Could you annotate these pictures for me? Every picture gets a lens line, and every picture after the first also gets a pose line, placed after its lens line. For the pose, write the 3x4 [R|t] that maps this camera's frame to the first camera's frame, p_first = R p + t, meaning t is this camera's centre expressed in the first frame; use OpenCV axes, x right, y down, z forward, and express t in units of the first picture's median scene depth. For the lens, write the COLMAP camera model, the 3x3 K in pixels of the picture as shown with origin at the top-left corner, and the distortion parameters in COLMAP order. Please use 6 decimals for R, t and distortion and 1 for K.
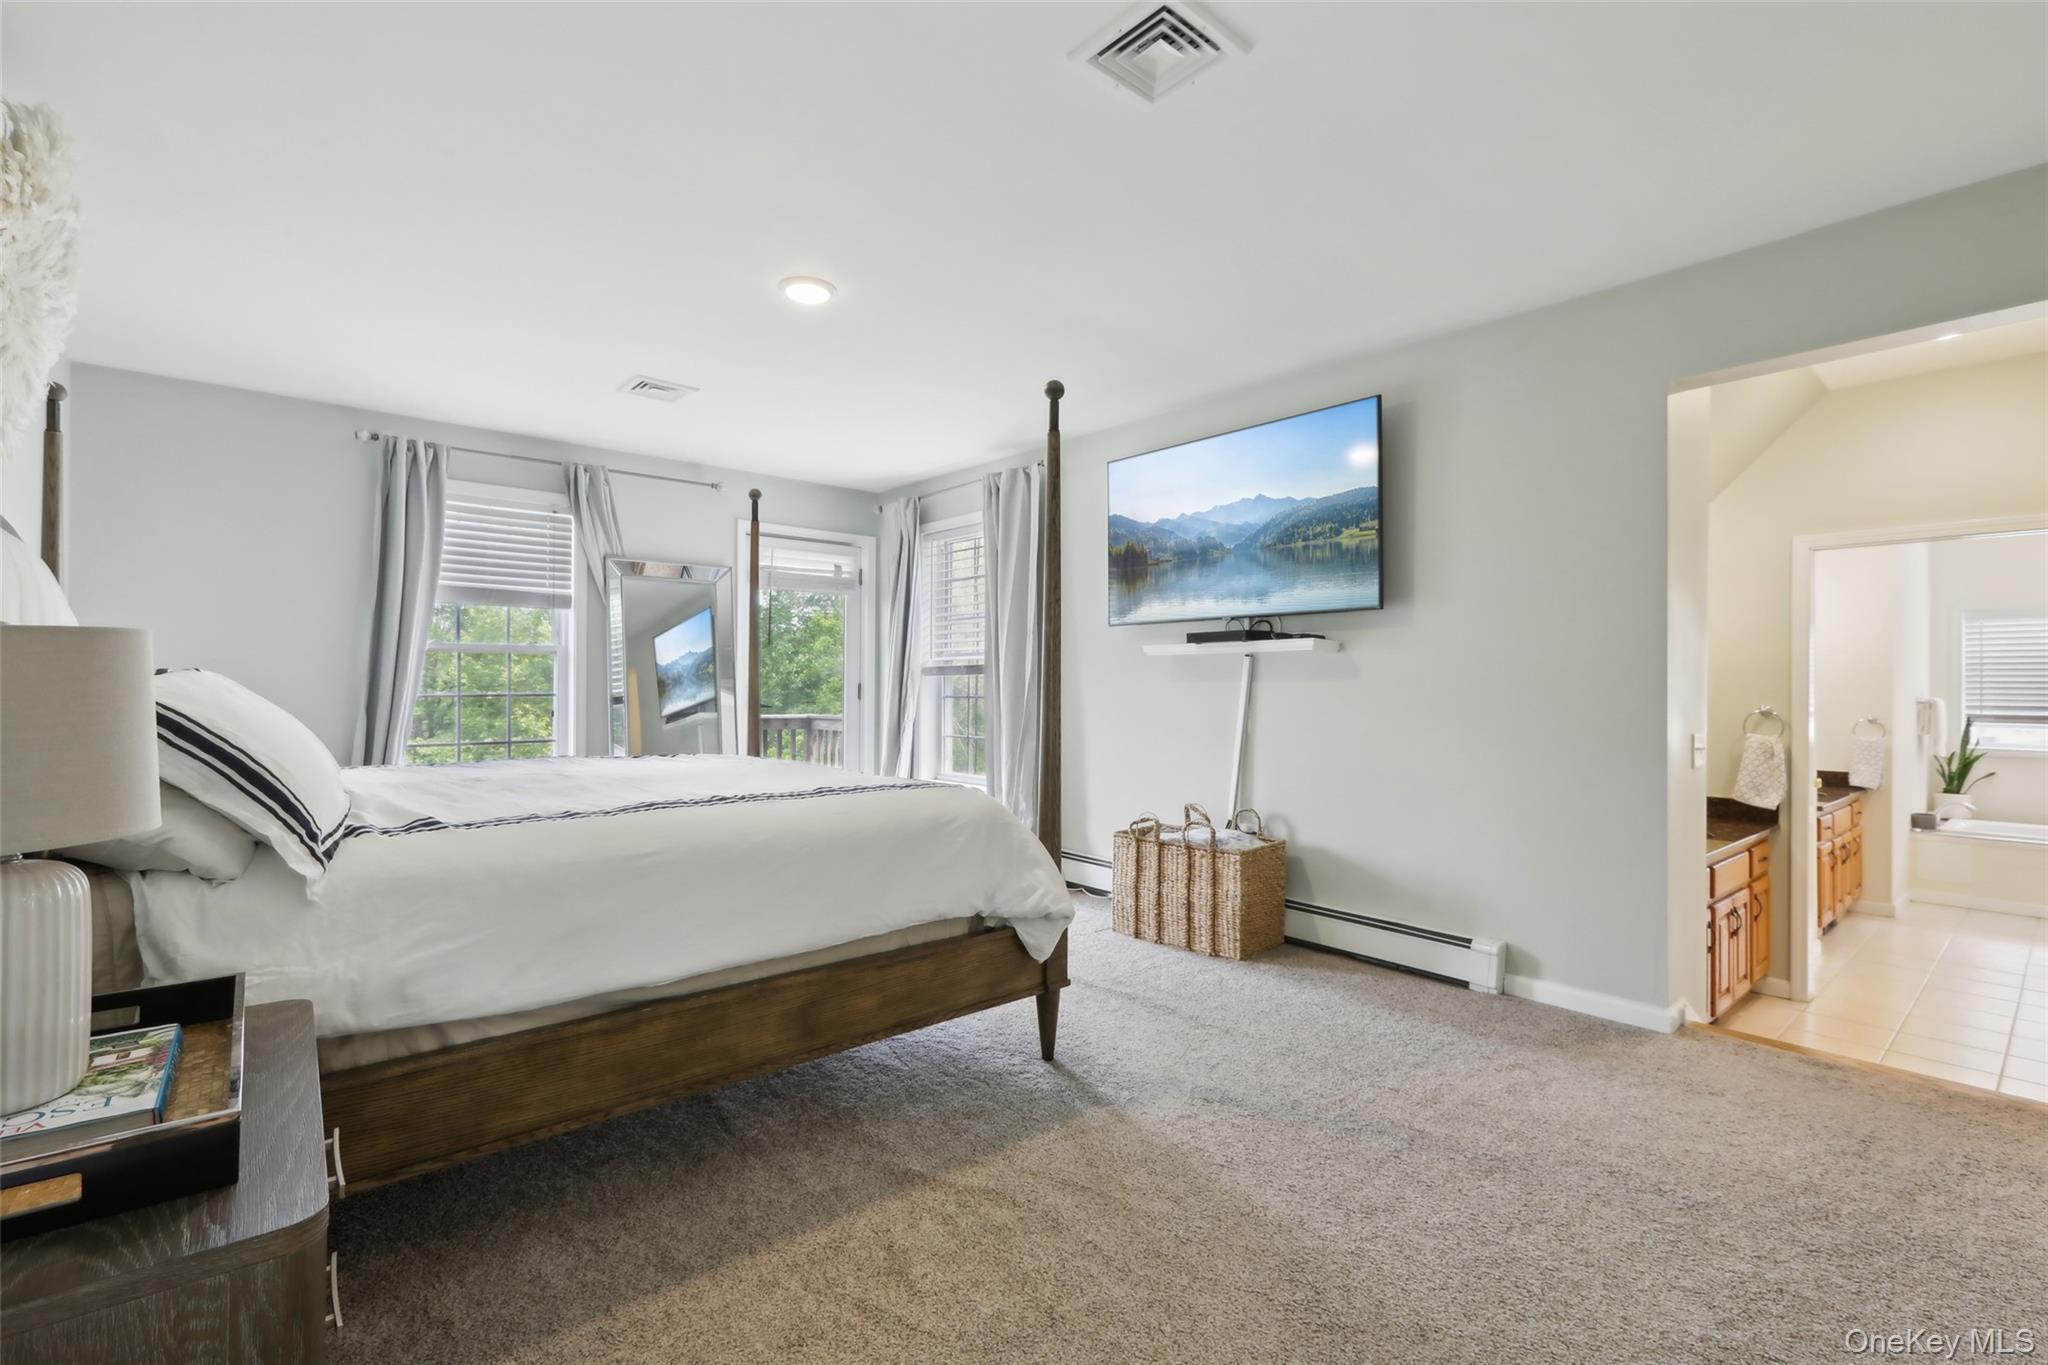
lens RADIAL K [[909.9, 0, 1024.0], [0, 909.9, 682.5], [0, 0, 1]] dist [-0.004374, -0.000385]
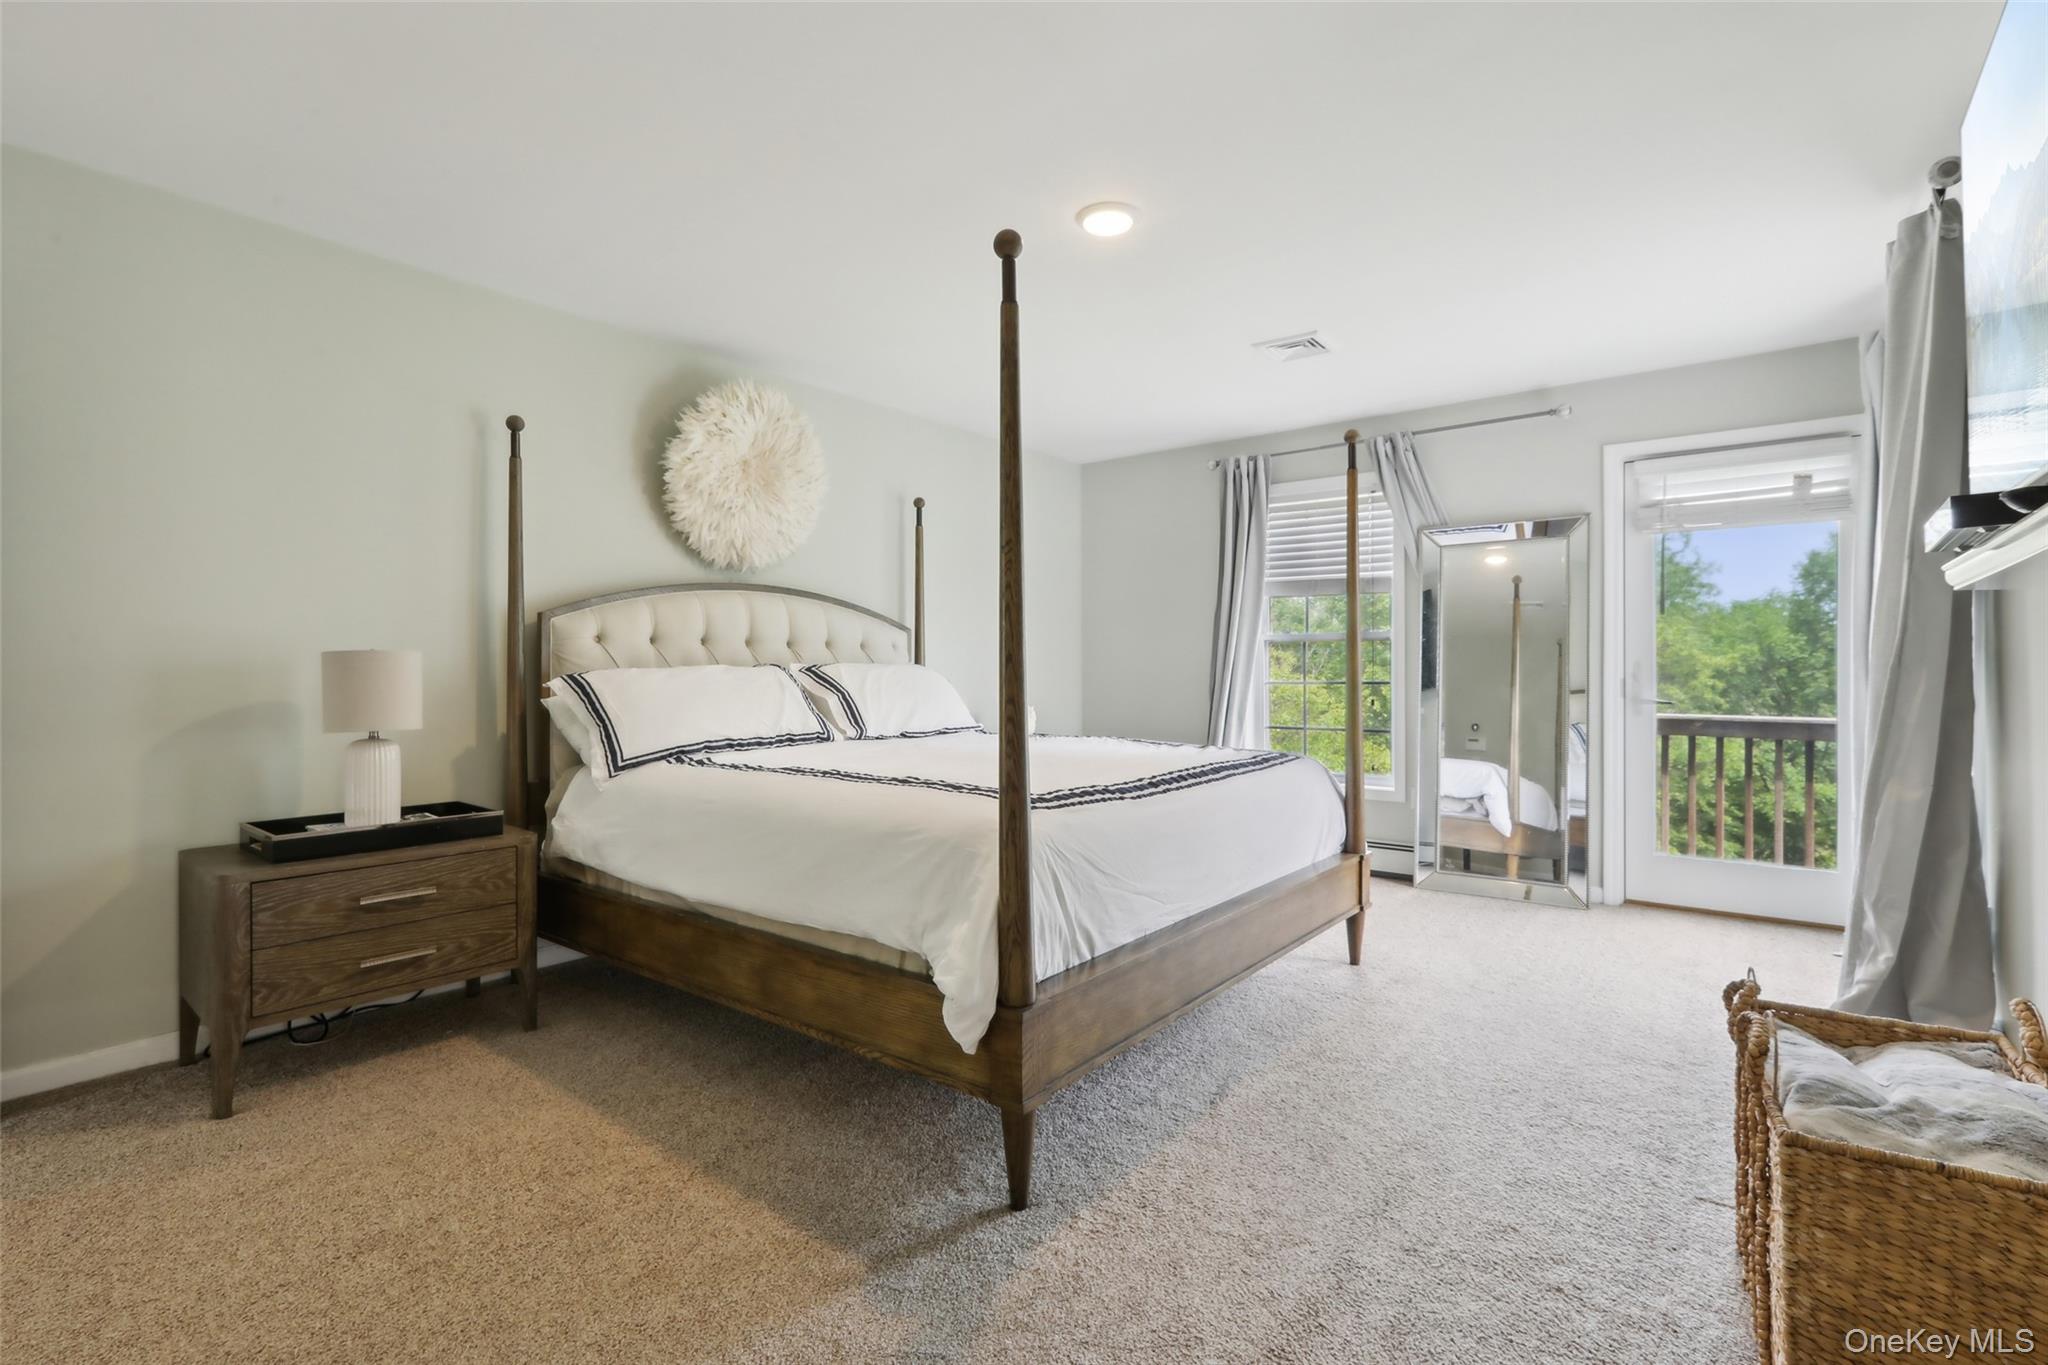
lens RADIAL K [[927.9, 0, 1024.0], [0, 927.9, 682.5], [0, 0, 1]] dist [0.001706, -0.000036]
pose [[0.202886, 0.007693, -0.979172, 0.542451], [0.004163, 0.999953, 0.008719, 0.004825], [0.979193, -0.005845, 0.202845, 0.649464]]
